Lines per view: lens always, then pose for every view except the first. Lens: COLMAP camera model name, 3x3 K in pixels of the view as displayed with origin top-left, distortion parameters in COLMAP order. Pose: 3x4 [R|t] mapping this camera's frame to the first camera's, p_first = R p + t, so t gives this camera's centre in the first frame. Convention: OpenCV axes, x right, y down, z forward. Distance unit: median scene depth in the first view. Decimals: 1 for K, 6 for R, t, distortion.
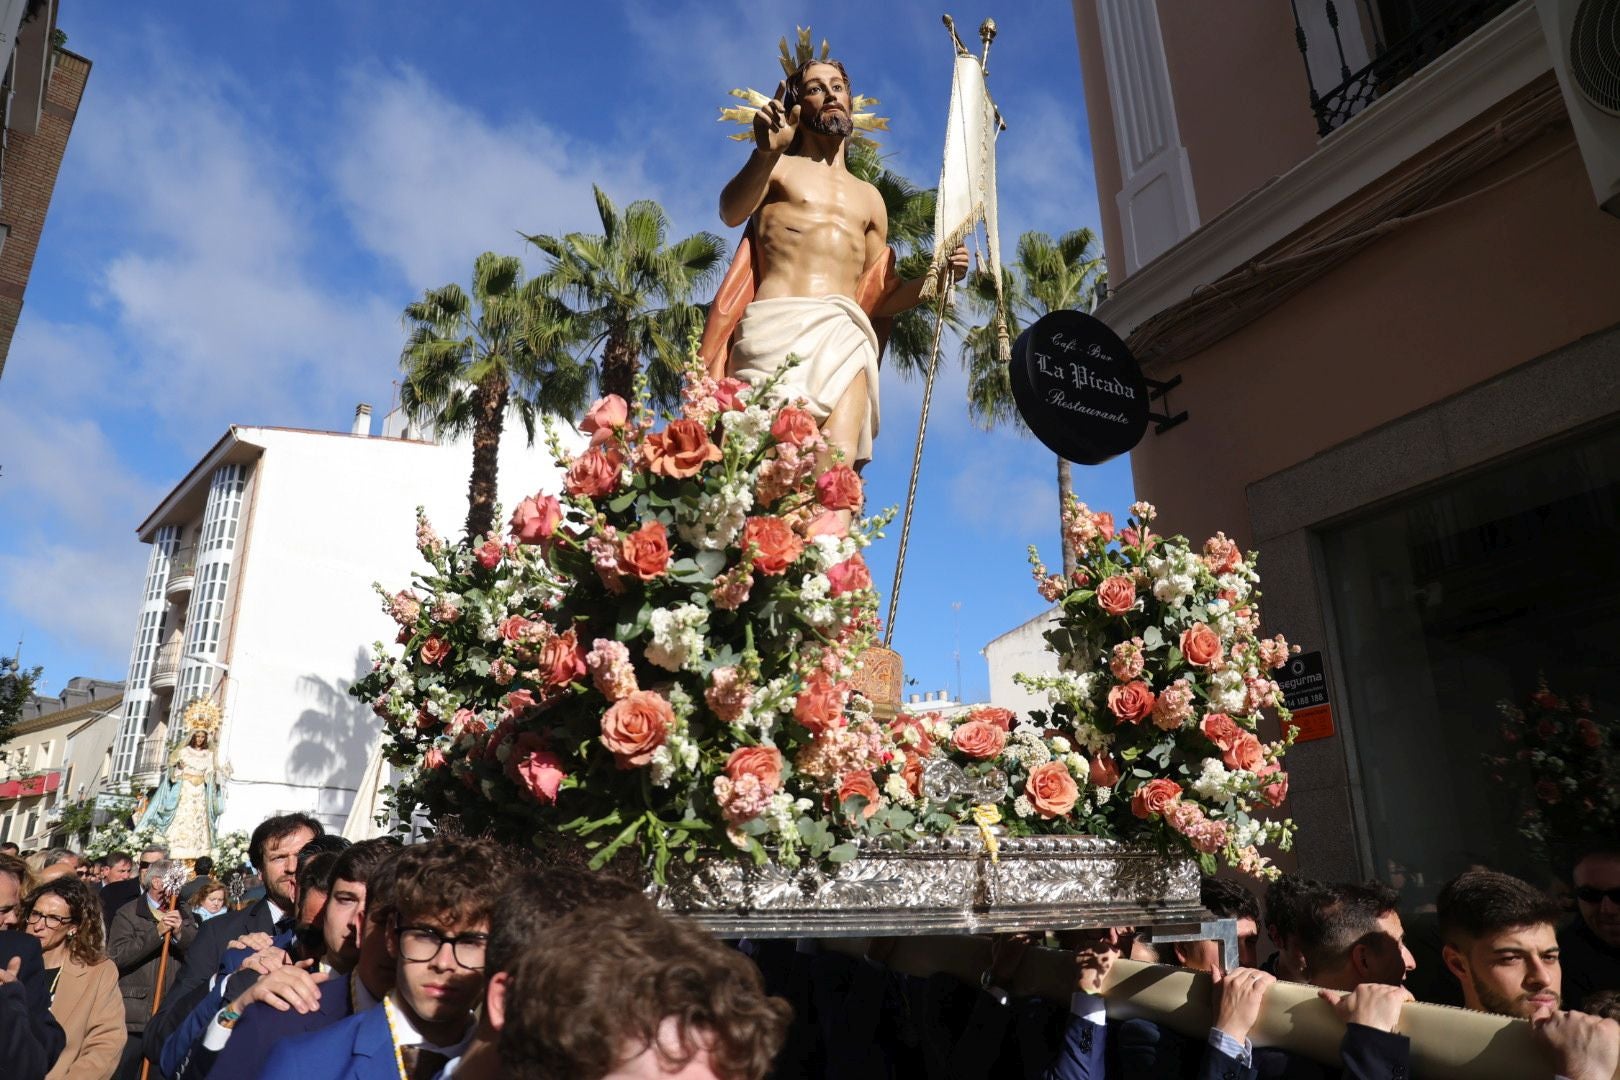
lens RADIAL K [[1122.4, 0, 821.2], [0, 1122.4, 510.6], [0, 0, 1]] dist [-0.103302, 0.013214]
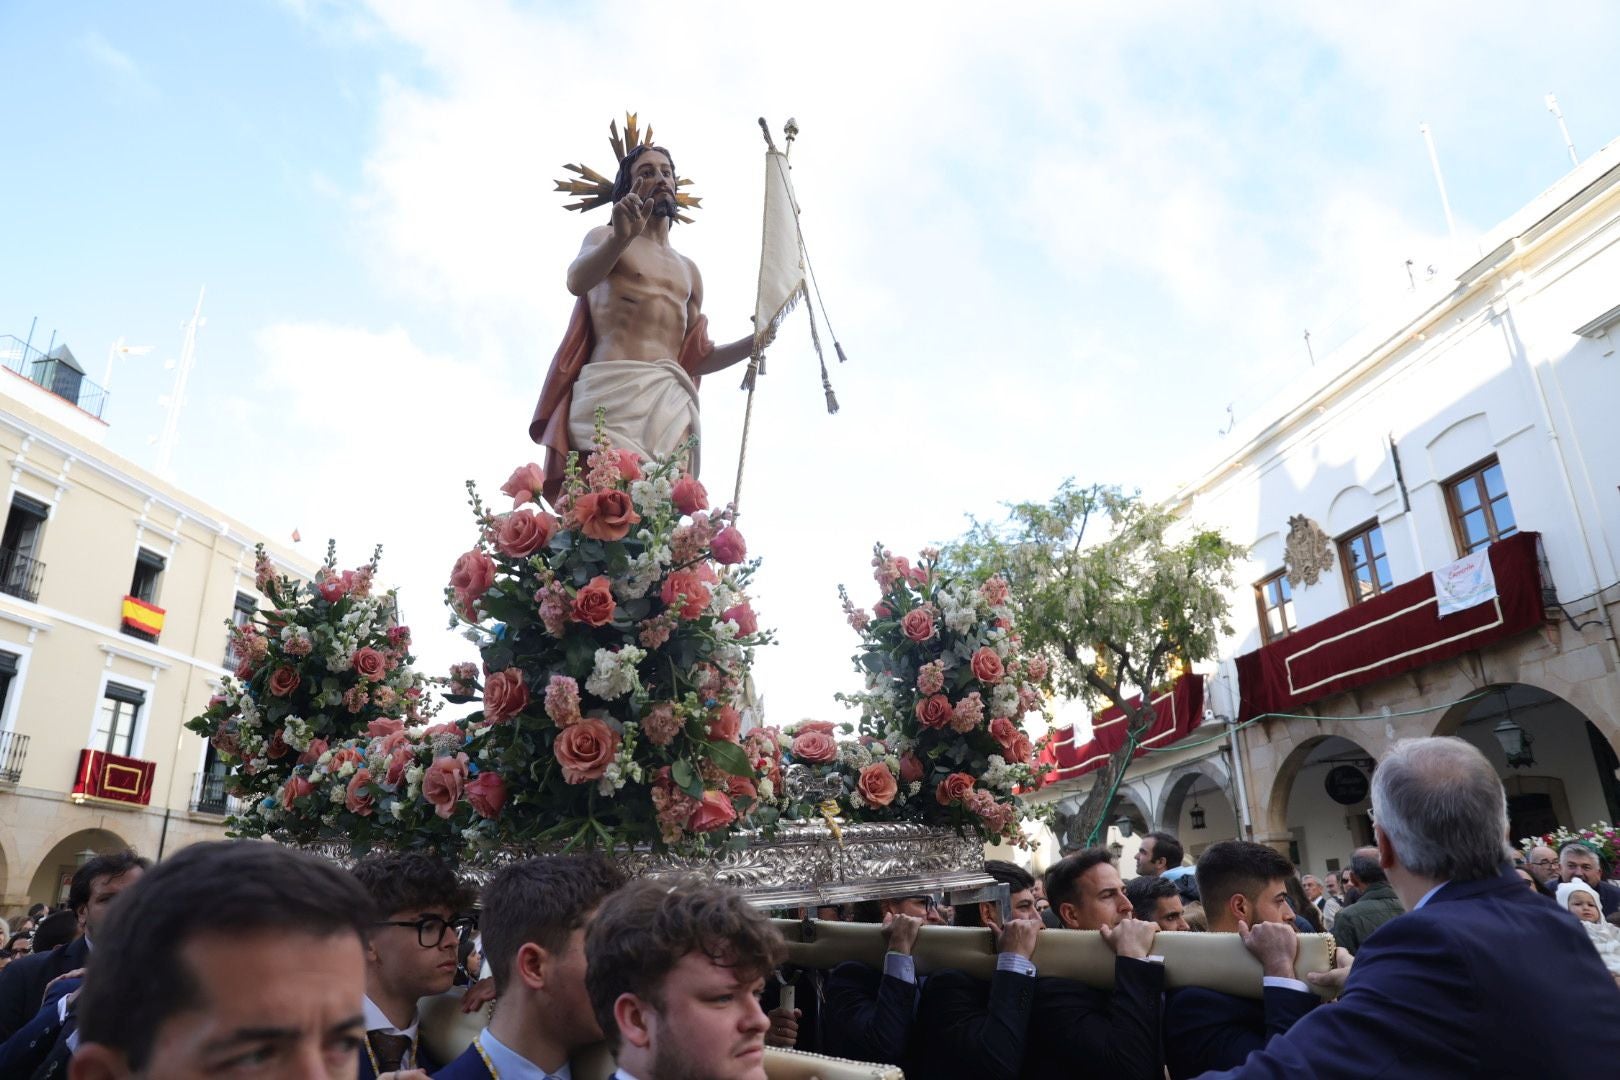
lens RADIAL K [[1122.4, 0, 821.7], [0, 1122.4, 503.7], [0, 0, 1]] dist [-0.103302, 0.013214]
pose [[0.963400, 0.011231, 0.267831, -0.183156], [-0.007180, 0.999845, -0.016100, -0.040050], [-0.267971, 0.013588, 0.963331, -0.176809]]
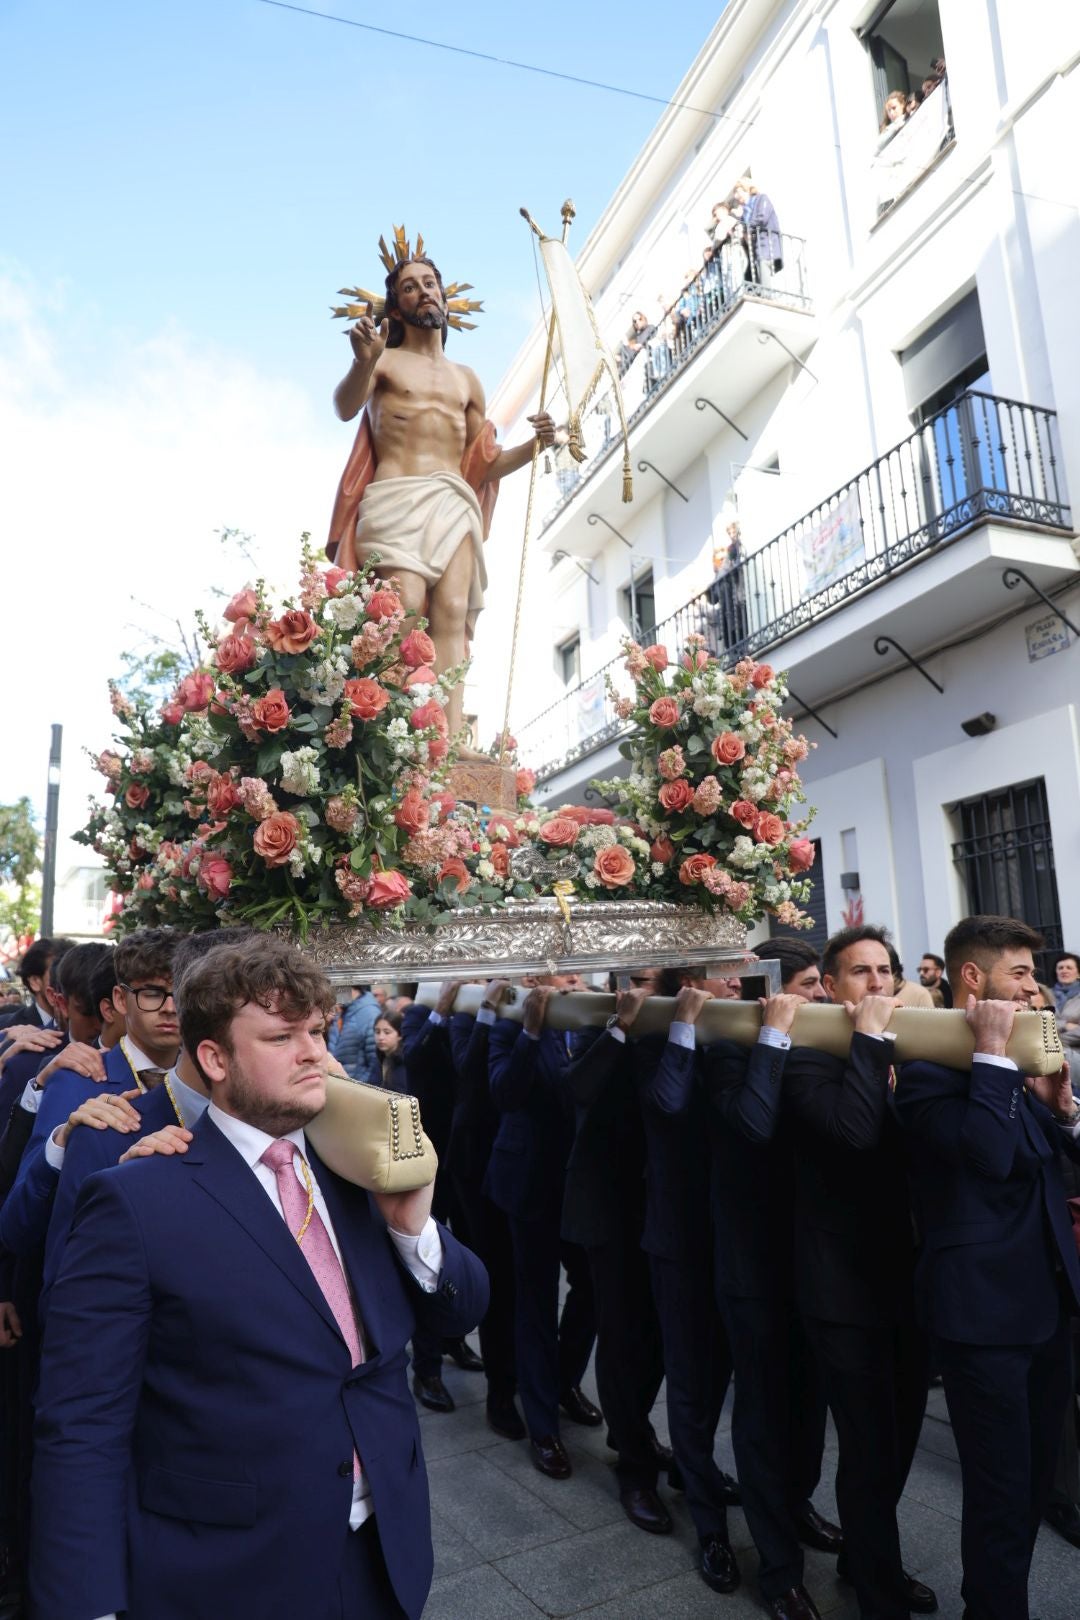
lens RADIAL K [[1122.4, 0, 542.2], [0, 1122.4, 817.8], [0, 0, 1]] dist [-0.103302, 0.013214]
pose [[0.997444, -0.071442, 0.001179, 0.123471], [0.070245, 0.983477, 0.166847, -0.030313], [-0.013080, -0.166337, 0.985982, -0.283879]]
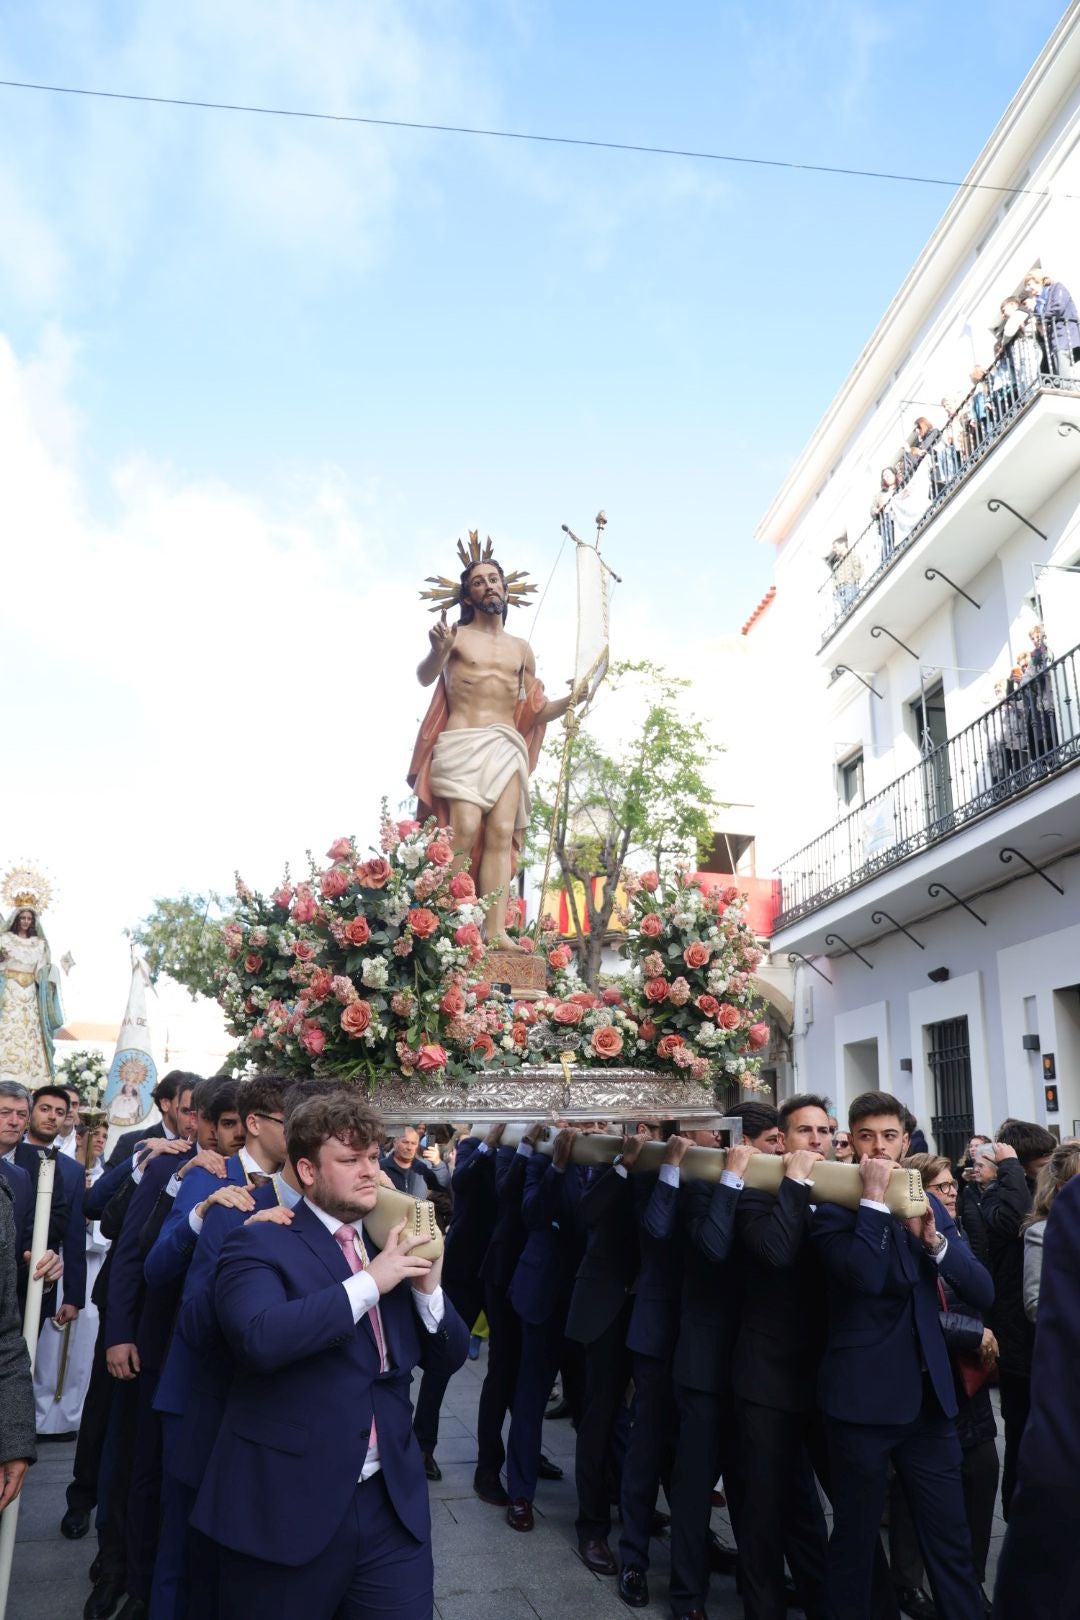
lens RADIAL K [[1130.0, 0, 547.8], [0, 1130.0, 816.7], [0, 0, 1]] dist [-0.090965, 0.001901]
pose [[0.996638, -0.042633, -0.069965, 0.248907], [0.046232, 0.997646, 0.050641, -0.190095], [0.067641, -0.053705, 0.996263, -0.727221]]
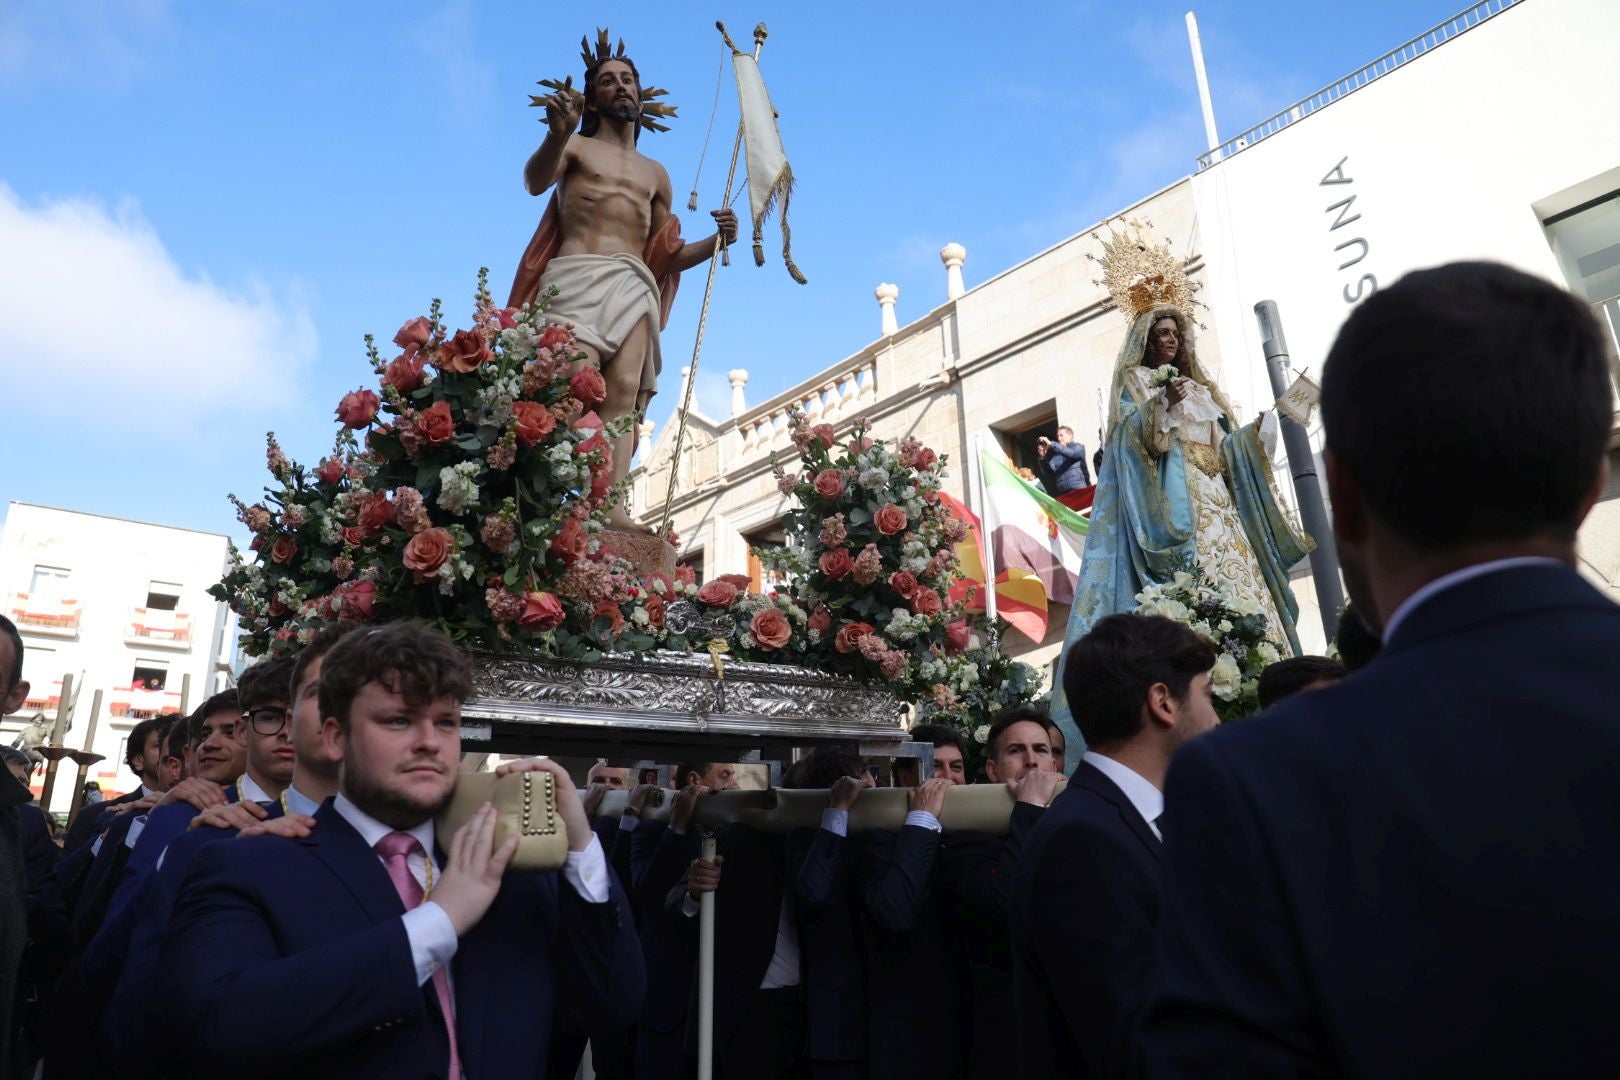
lens RADIAL K [[1122.4, 0, 816.1], [0, 1122.4, 516.6], [0, 0, 1]] dist [-0.103302, 0.013214]
pose [[0.994178, -0.007962, 0.107460, 0.118931], [0.006389, 0.999867, 0.014974, 0.099815], [-0.107565, -0.014200, 0.994097, -0.293696]]
